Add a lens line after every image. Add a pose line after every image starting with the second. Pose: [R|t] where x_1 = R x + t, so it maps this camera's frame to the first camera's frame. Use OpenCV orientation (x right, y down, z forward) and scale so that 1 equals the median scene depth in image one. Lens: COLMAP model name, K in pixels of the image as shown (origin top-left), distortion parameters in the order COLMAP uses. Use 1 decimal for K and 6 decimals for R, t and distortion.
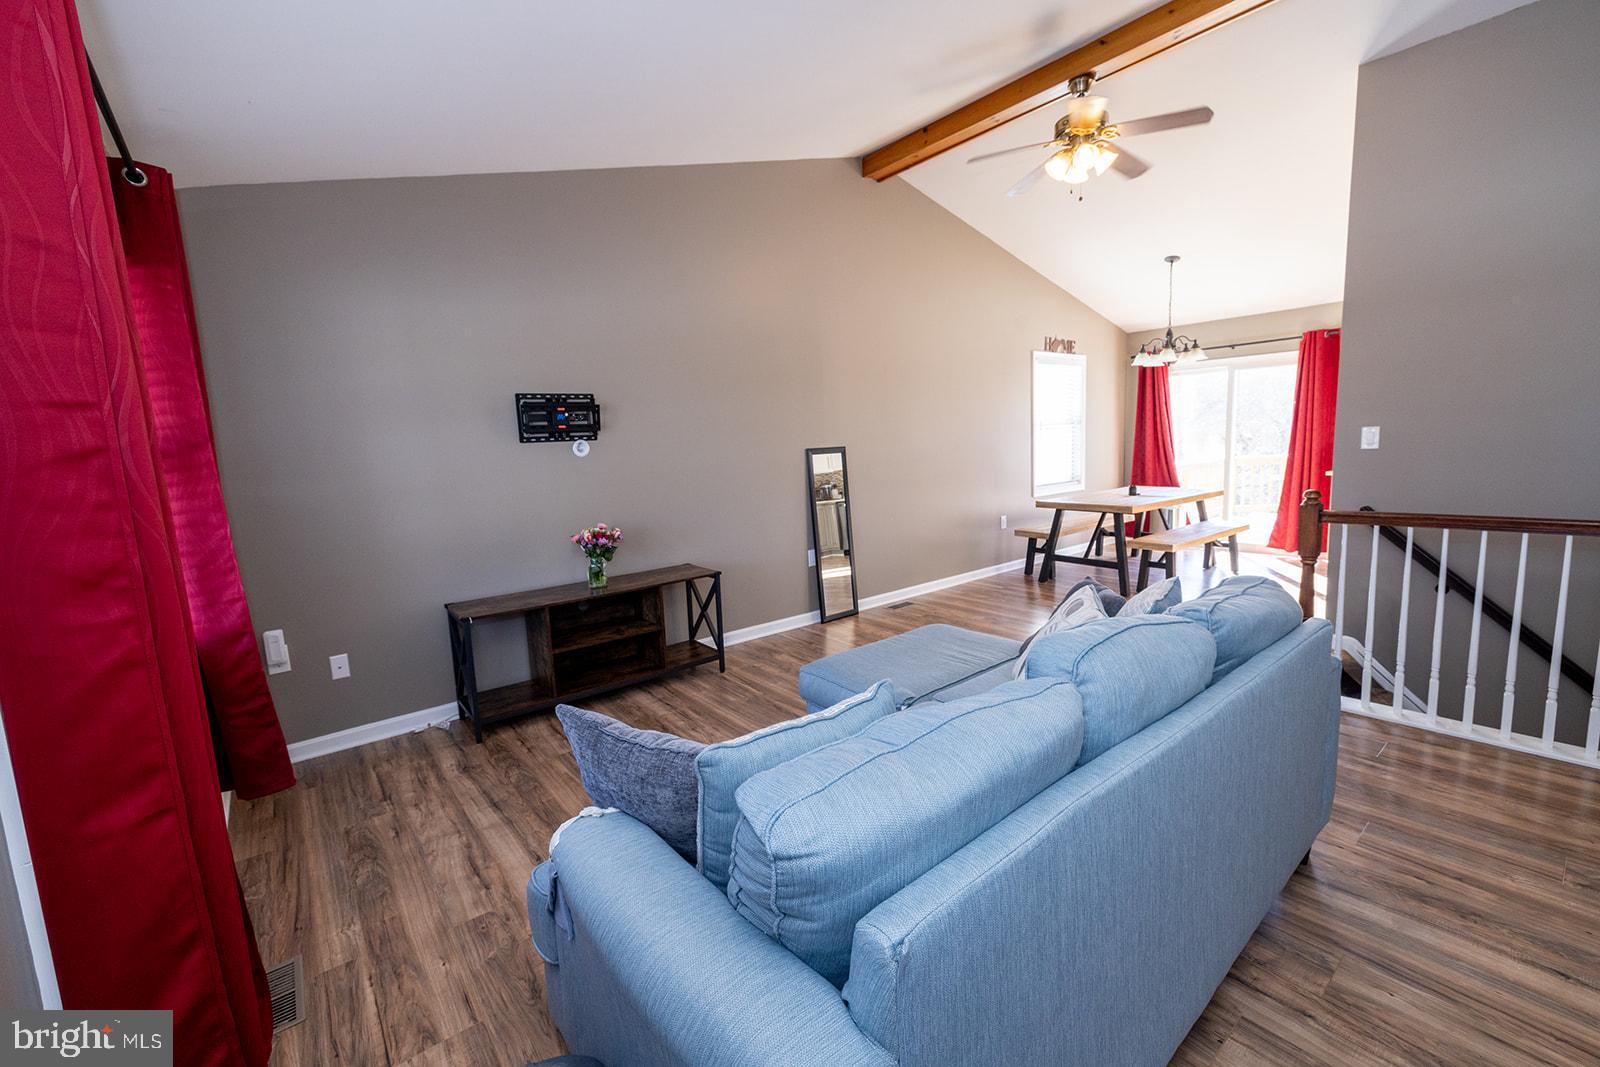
lens RADIAL K [[668.7, 0, 802.7], [0, 668.7, 527.8], [0, 0, 1]] dist [-0.000545, 0.000813]
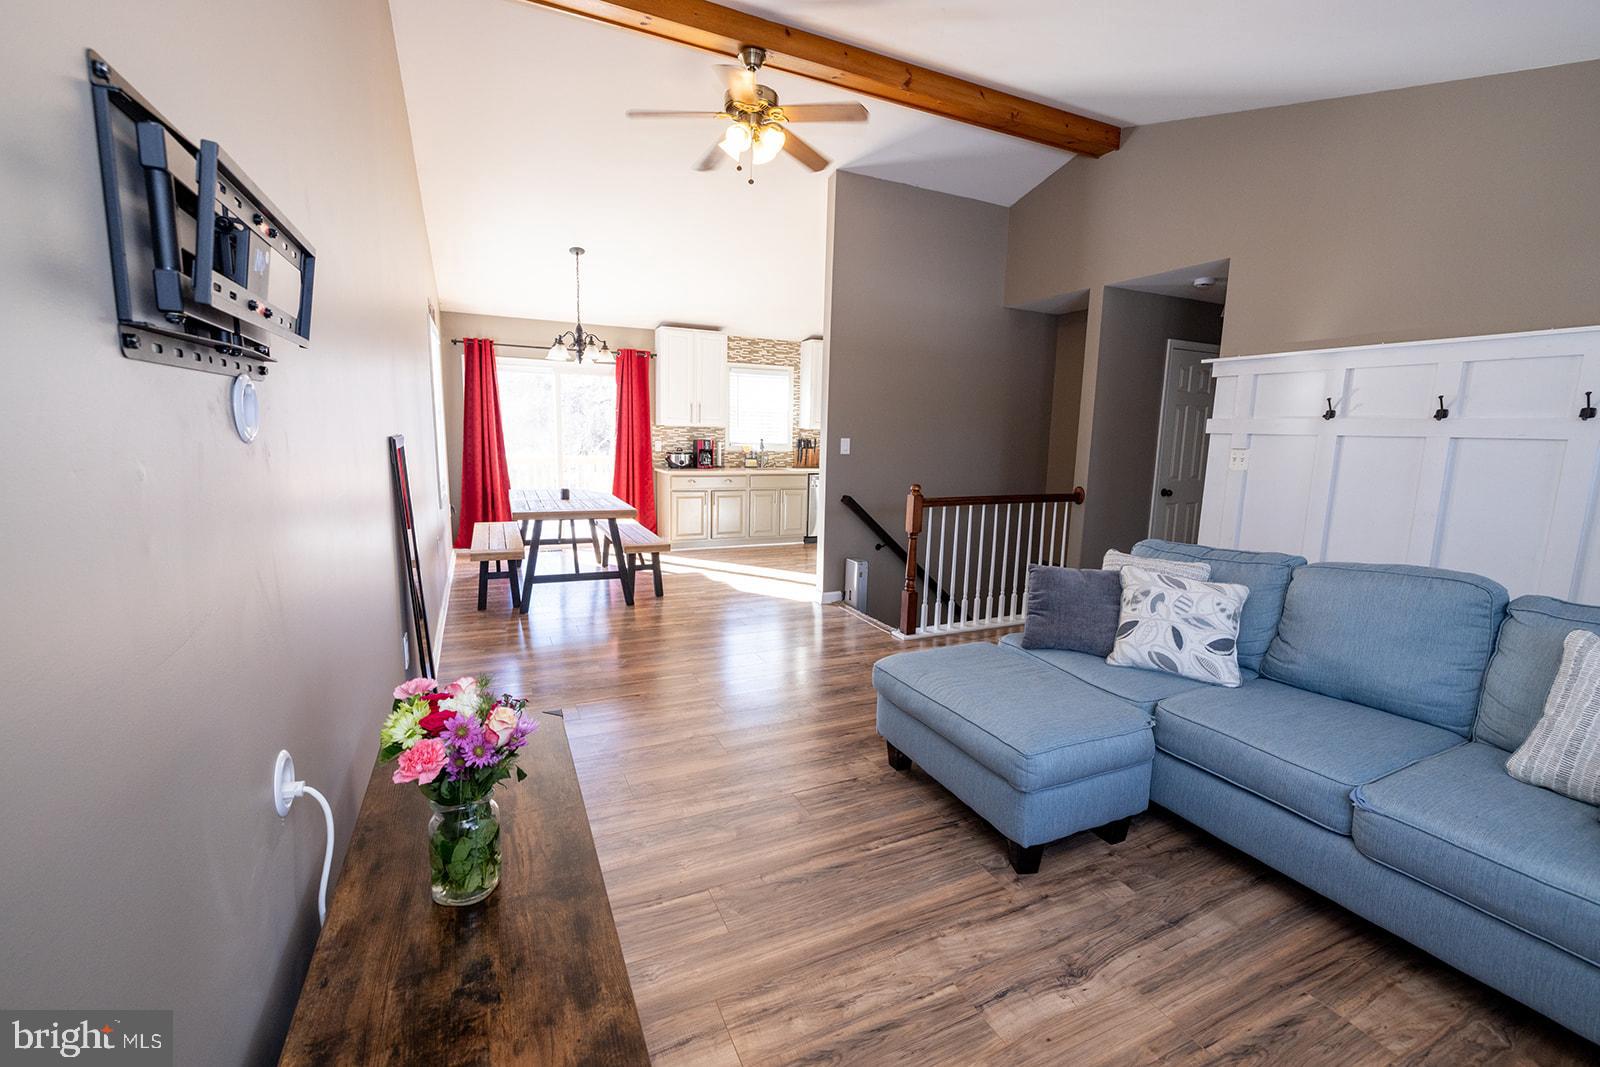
lens RADIAL K [[668.7, 0, 802.7], [0, 668.7, 527.8], [0, 0, 1]] dist [-0.000545, 0.000813]
pose [[0.235036, -0.091839, 0.967638, -0.585589], [0.093539, 0.993043, 0.071530, -0.081946], [-0.967475, 0.073700, 0.241991, 0.840934]]
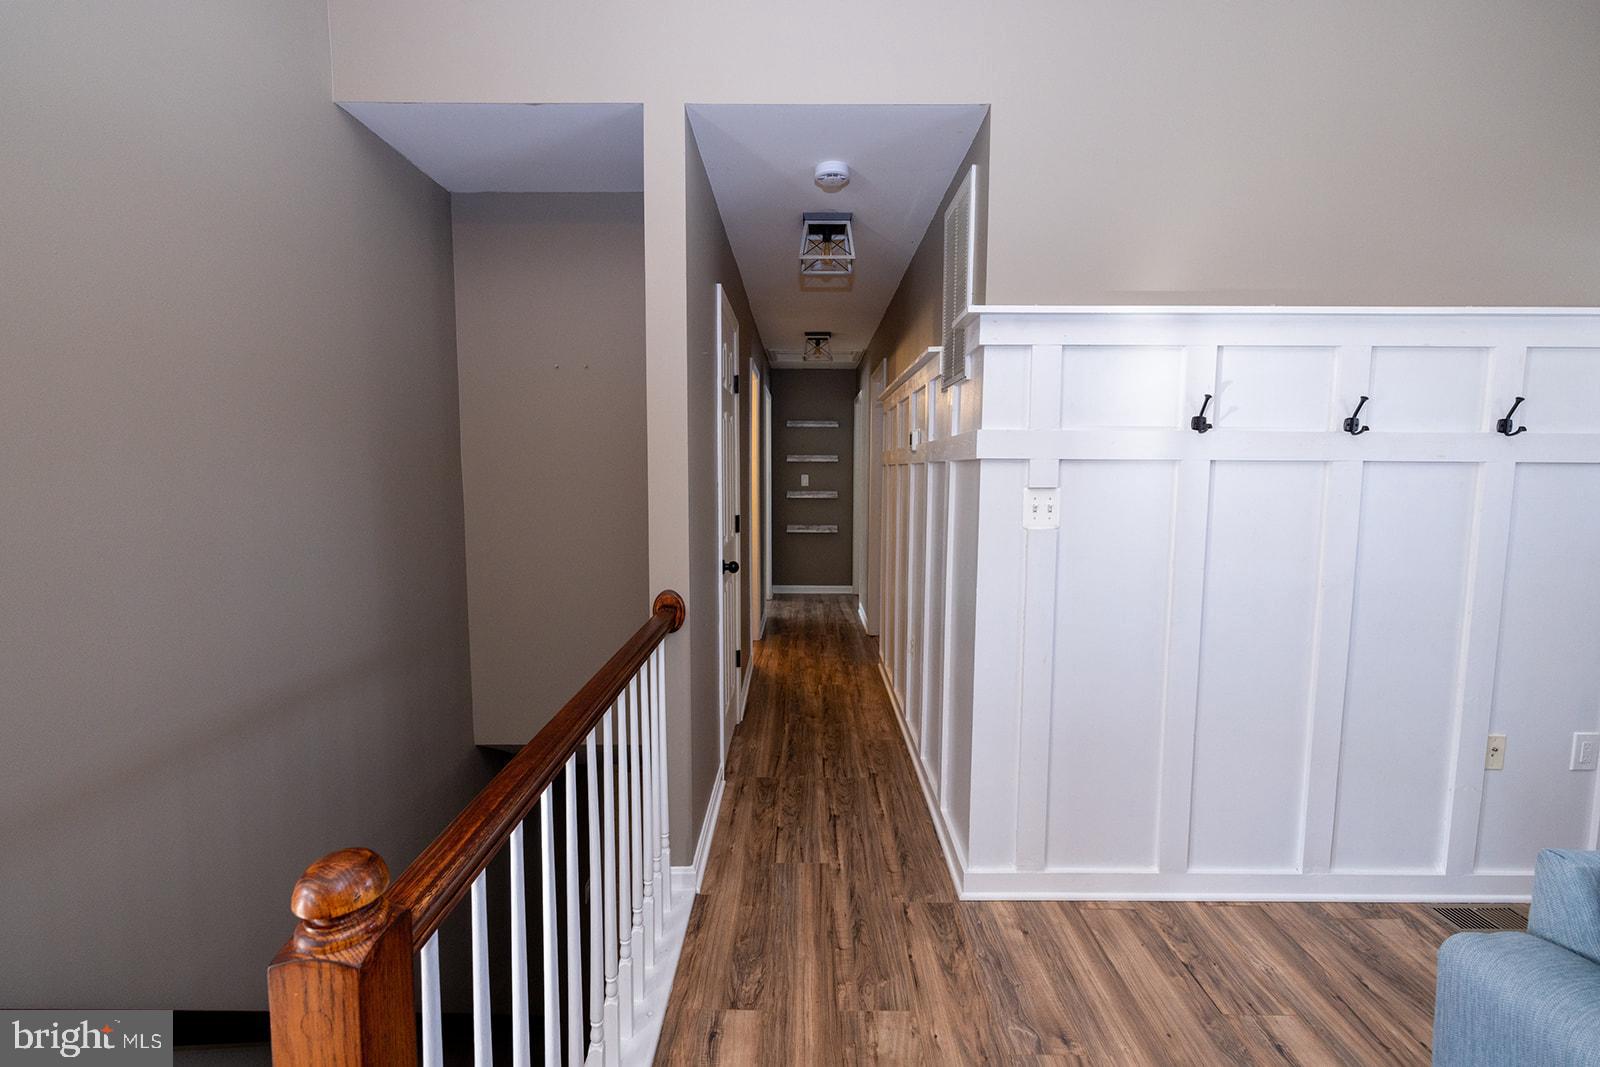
lens RADIAL K [[668.7, 0, 802.7], [0, 668.7, 527.8], [0, 0, 1]] dist [-0.000545, 0.000813]
pose [[-0.774113, -0.015903, 0.632848, 0.509906], [0.112808, 0.980219, 0.162621, -0.151735], [-0.622916, 0.197278, -0.757006, 0.976342]]
